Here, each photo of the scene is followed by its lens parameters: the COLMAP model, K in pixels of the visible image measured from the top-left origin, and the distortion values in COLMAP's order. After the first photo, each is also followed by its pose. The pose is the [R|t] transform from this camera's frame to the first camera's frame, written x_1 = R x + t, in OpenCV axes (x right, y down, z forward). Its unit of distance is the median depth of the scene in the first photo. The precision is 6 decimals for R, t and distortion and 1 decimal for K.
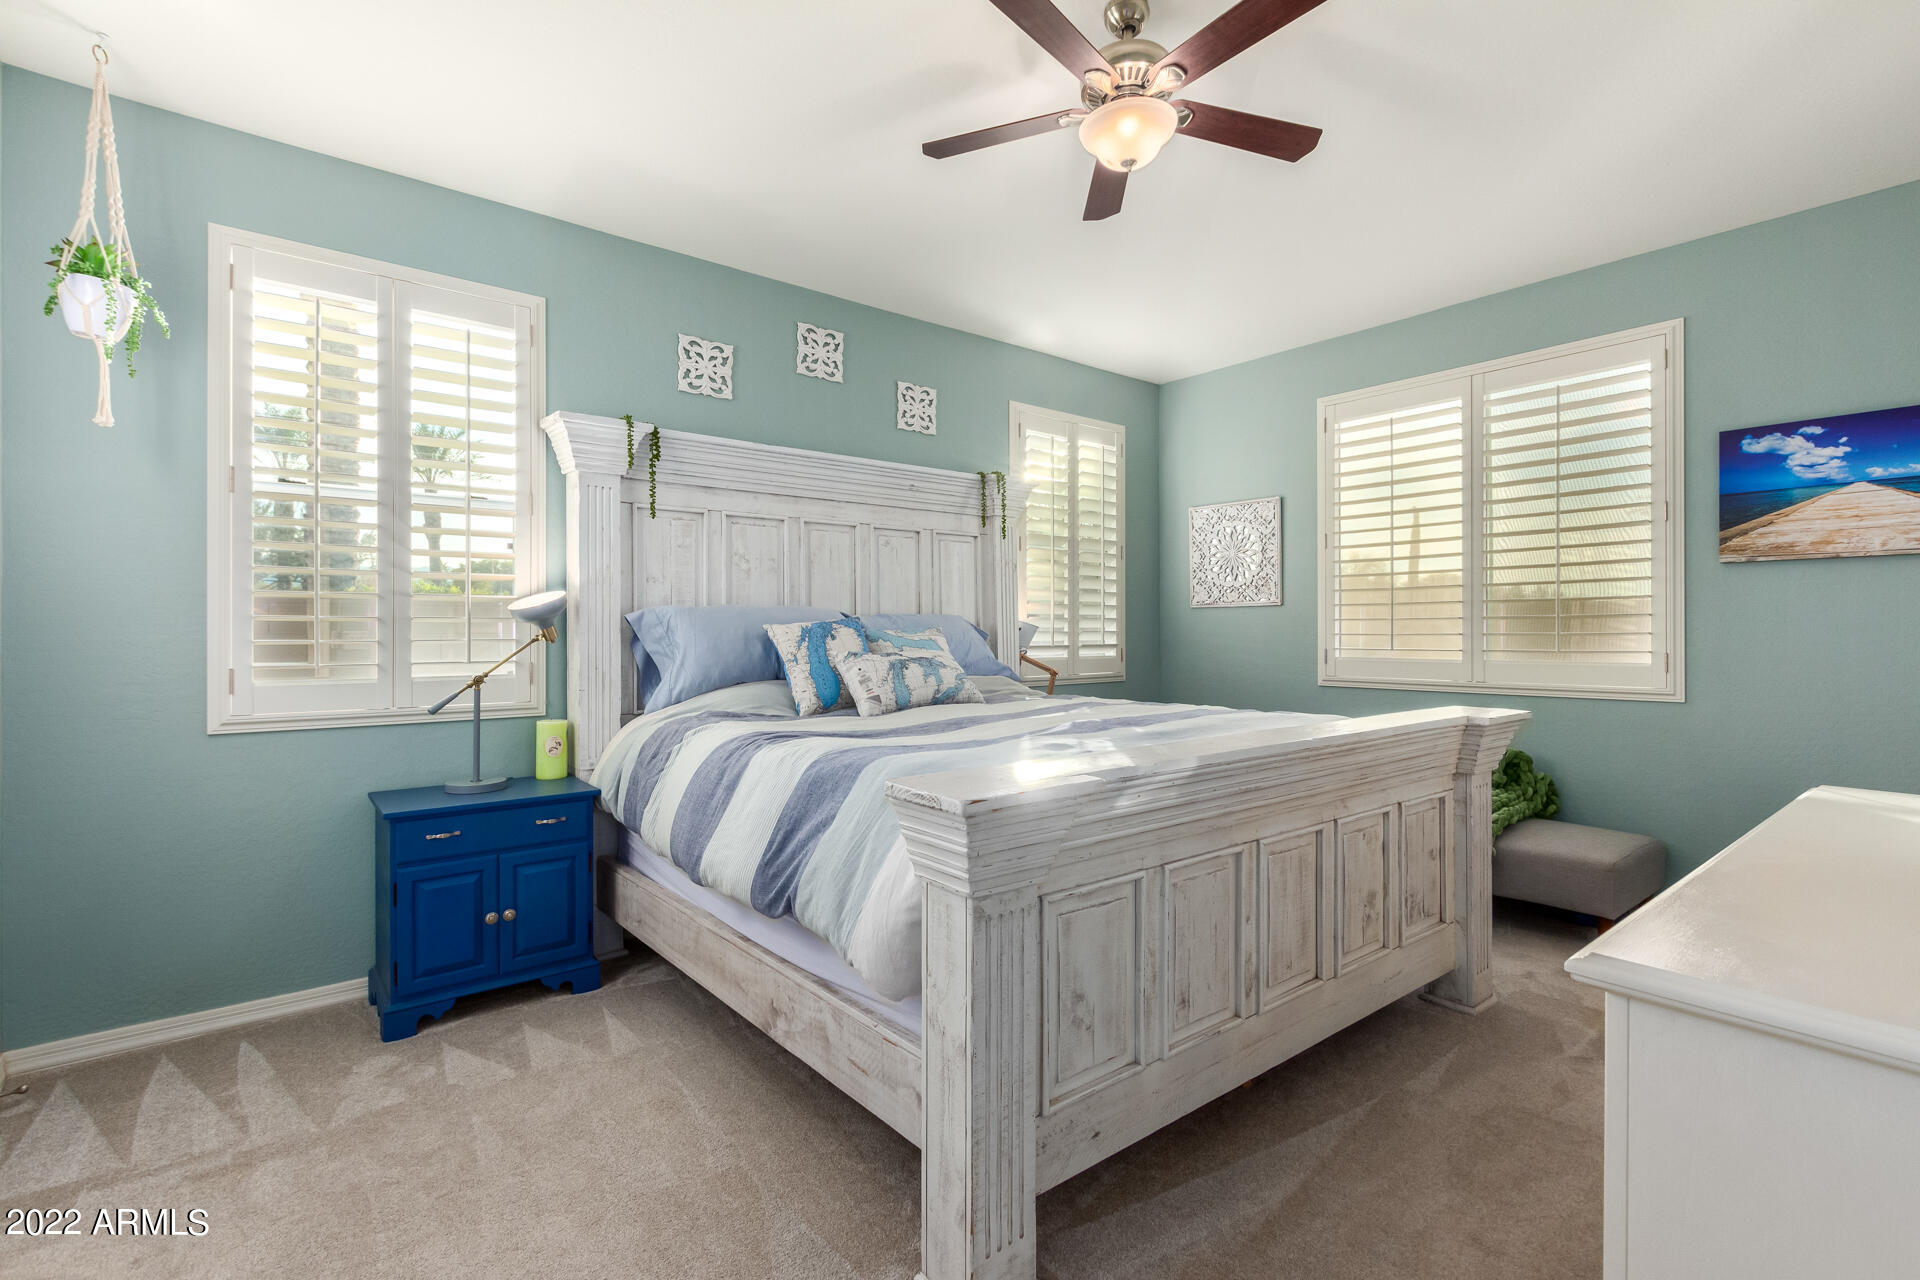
lens RADIAL K [[897.9, 0, 957.6], [0, 897.9, 630.2], [0, 0, 1]] dist [0.003995, 0.000435]
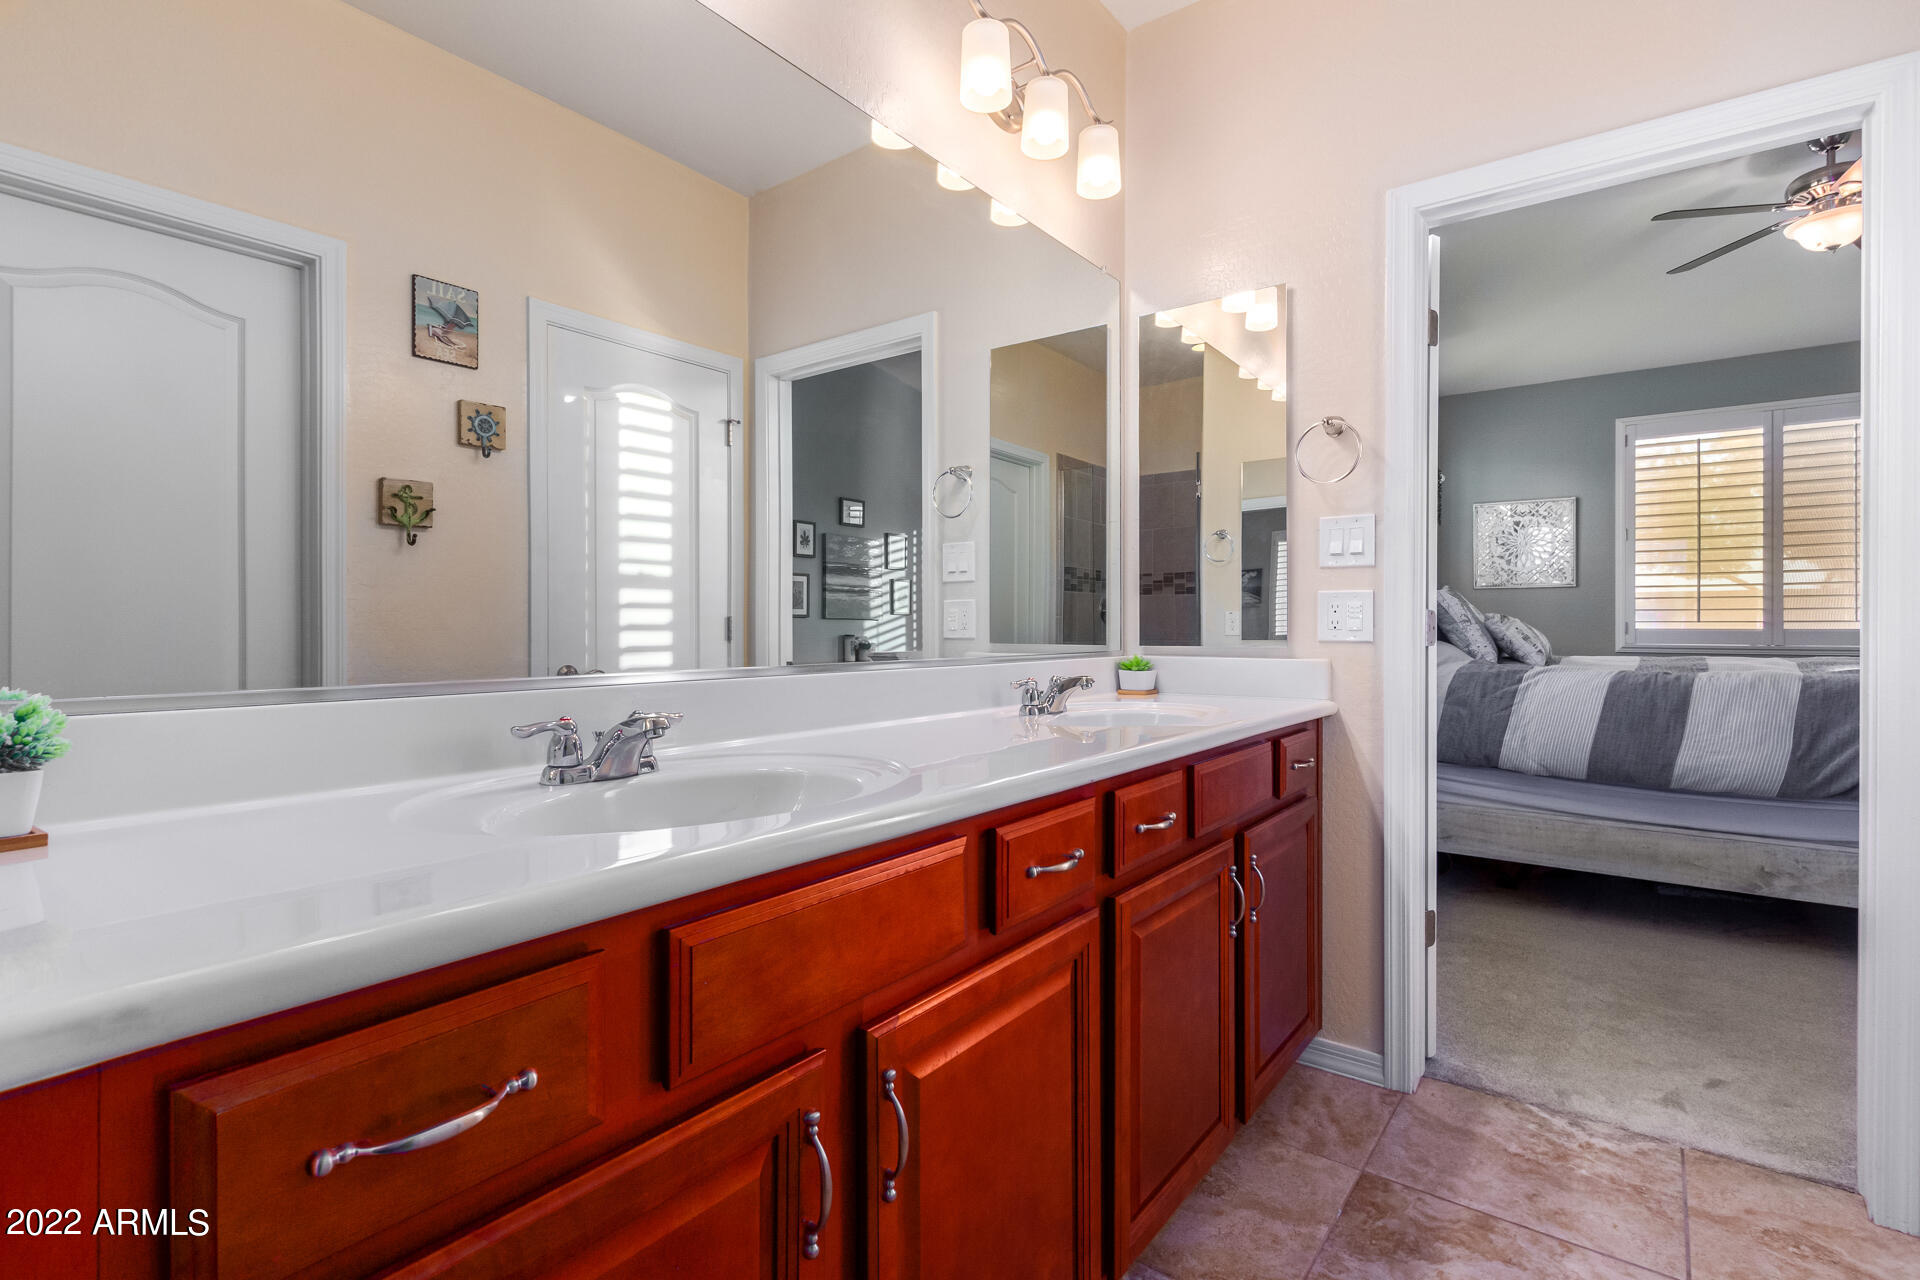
lens RADIAL K [[897.9, 0, 980.8], [0, 897.9, 630.3], [0, 0, 1]] dist [0.003995, 0.000435]
pose [[0.974916, 0.001522, 0.222569, -0.829253], [-0.004227, 0.999923, 0.011675, 0.025128], [-0.222534, -0.012322, 0.974847, -0.020825]]
